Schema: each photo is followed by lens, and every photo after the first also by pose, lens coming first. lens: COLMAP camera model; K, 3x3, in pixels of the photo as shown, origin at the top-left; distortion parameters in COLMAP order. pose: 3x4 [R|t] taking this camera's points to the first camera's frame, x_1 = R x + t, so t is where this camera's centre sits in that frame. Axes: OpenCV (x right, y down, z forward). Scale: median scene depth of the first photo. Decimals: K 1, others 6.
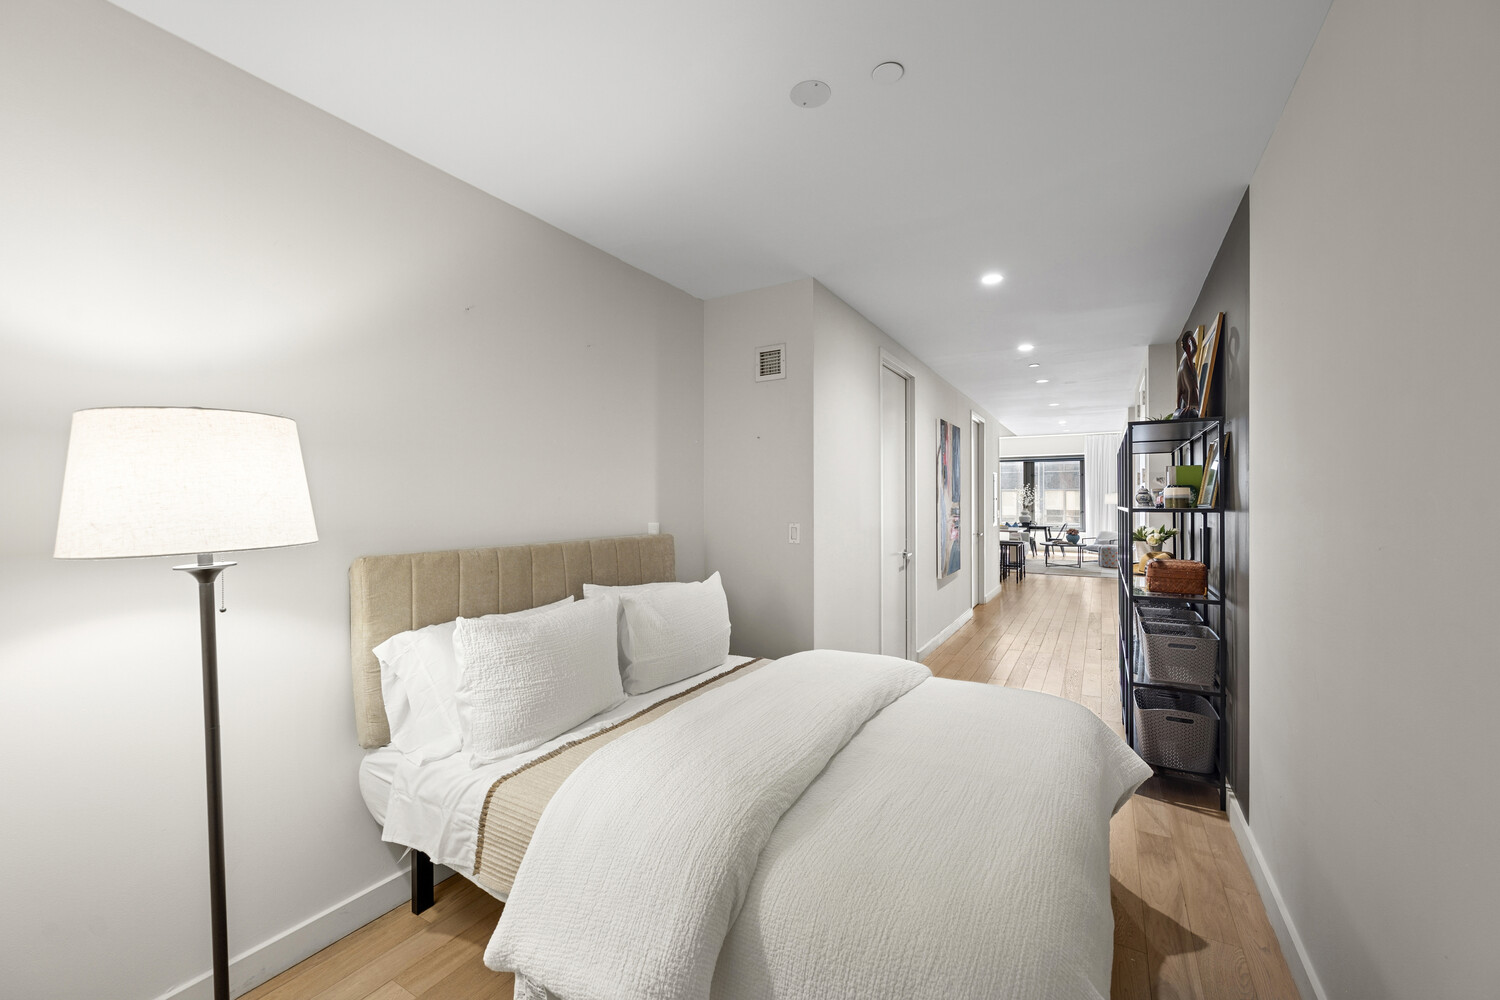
lens RADIAL K [[620.1, 0, 754.4], [0, 620.1, 508.9], [0, 0, 1]] dist [-0.003824, -0.000101]
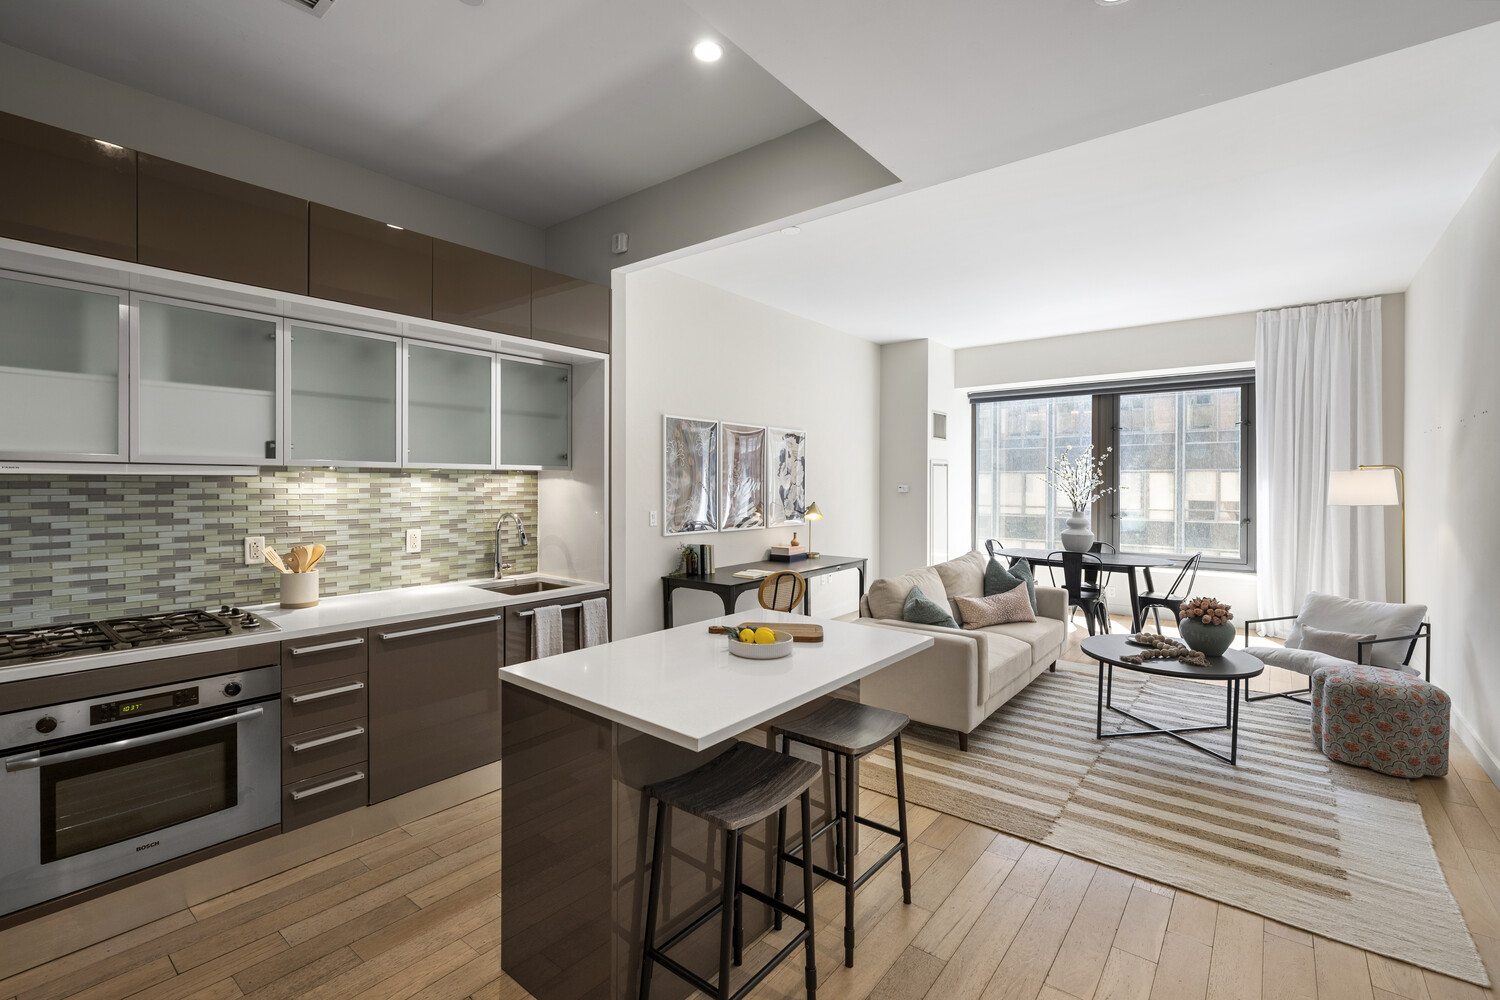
lens RADIAL K [[664.6, 0, 752.8], [0, 664.6, 493.1], [0, 0, 1]] dist [0.001426, -0.000033]
pose [[0.988063, 0.006328, -0.153921, 0.280034], [-0.006481, 0.999979, -0.000497, -0.009258], [0.153915, 0.001489, 0.988083, 0.526686]]
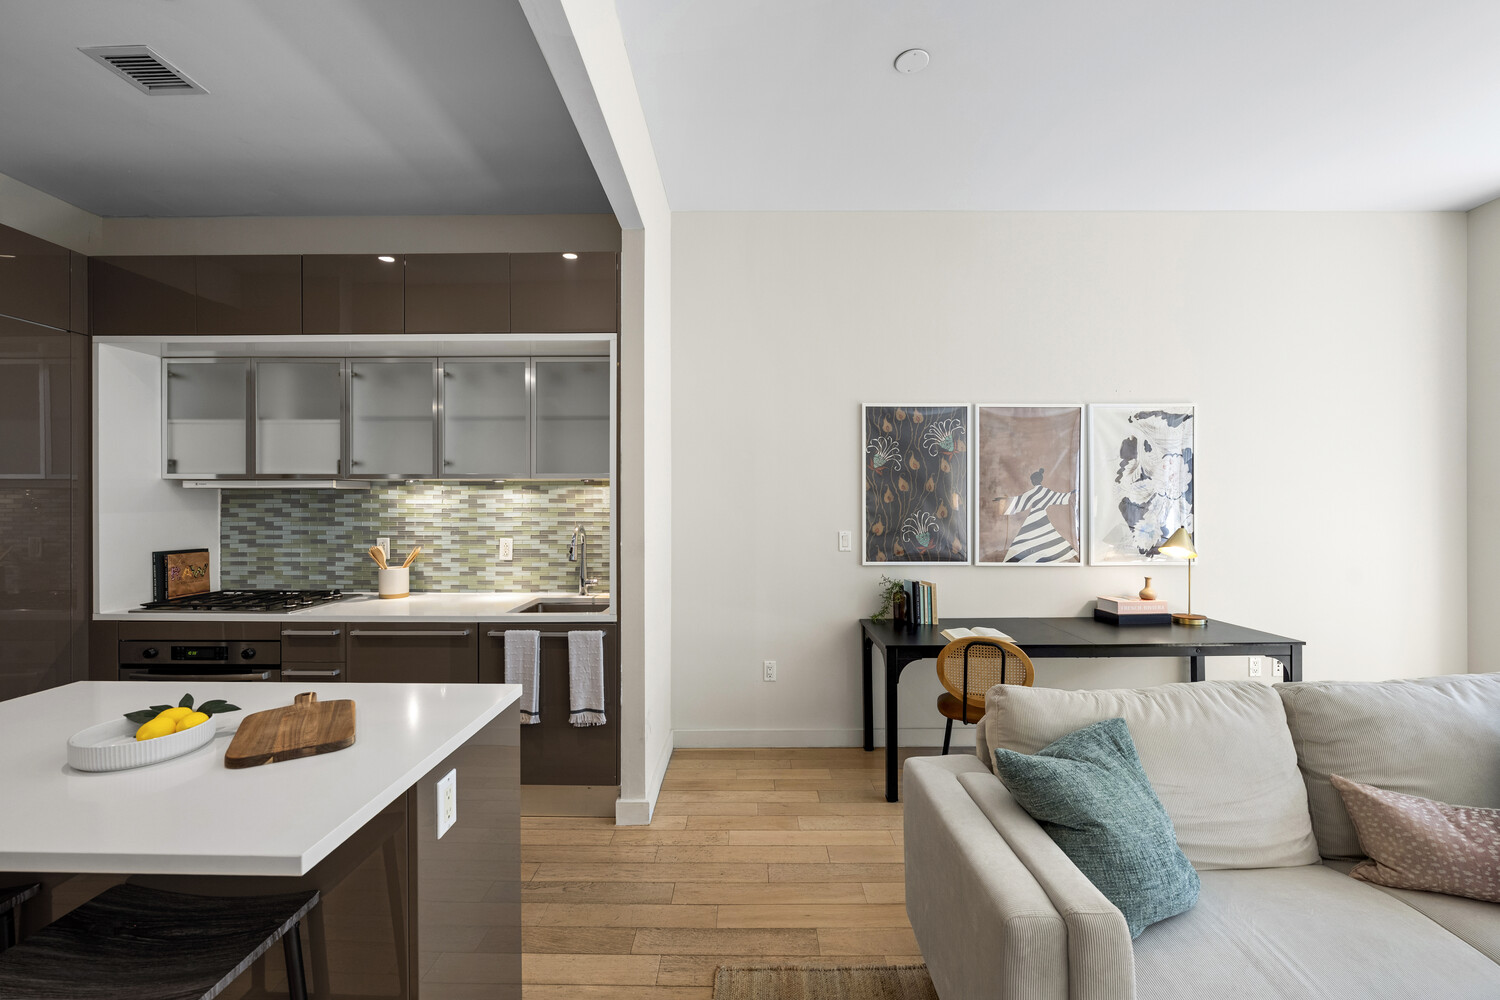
lens RADIAL K [[620.1, 0, 754.4], [0, 620.1, 508.9], [0, 0, 1]] dist [-0.003824, -0.000101]
pose [[0.489603, 0.004292, -0.871935, 0.360034], [-0.013783, 0.999901, -0.002818, -0.007689], [0.871836, 0.013398, 0.489614, 0.682454]]
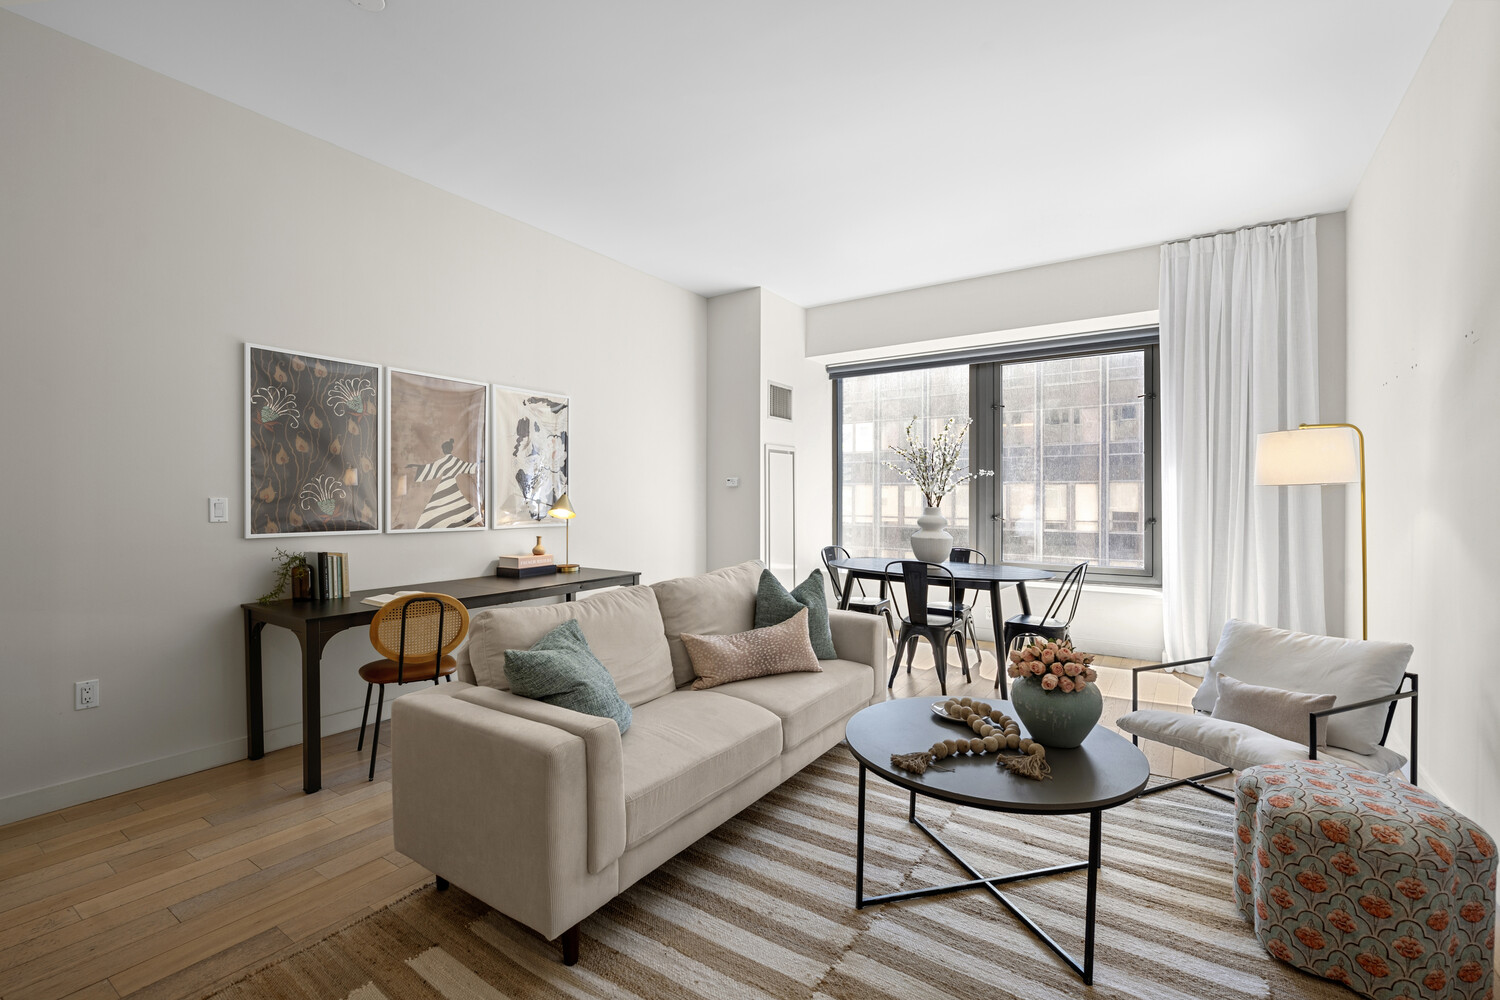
lens RADIAL K [[650.0, 0, 757.2], [0, 650.0, 502.3], [0, 0, 1]] dist [-0.002400, 0.000397]
pose [[0.996513, 0.006127, -0.083215, 0.352654], [-0.006987, 0.999925, -0.010043, 0.000983], [0.083147, 0.010589, 0.996481, 0.648030]]
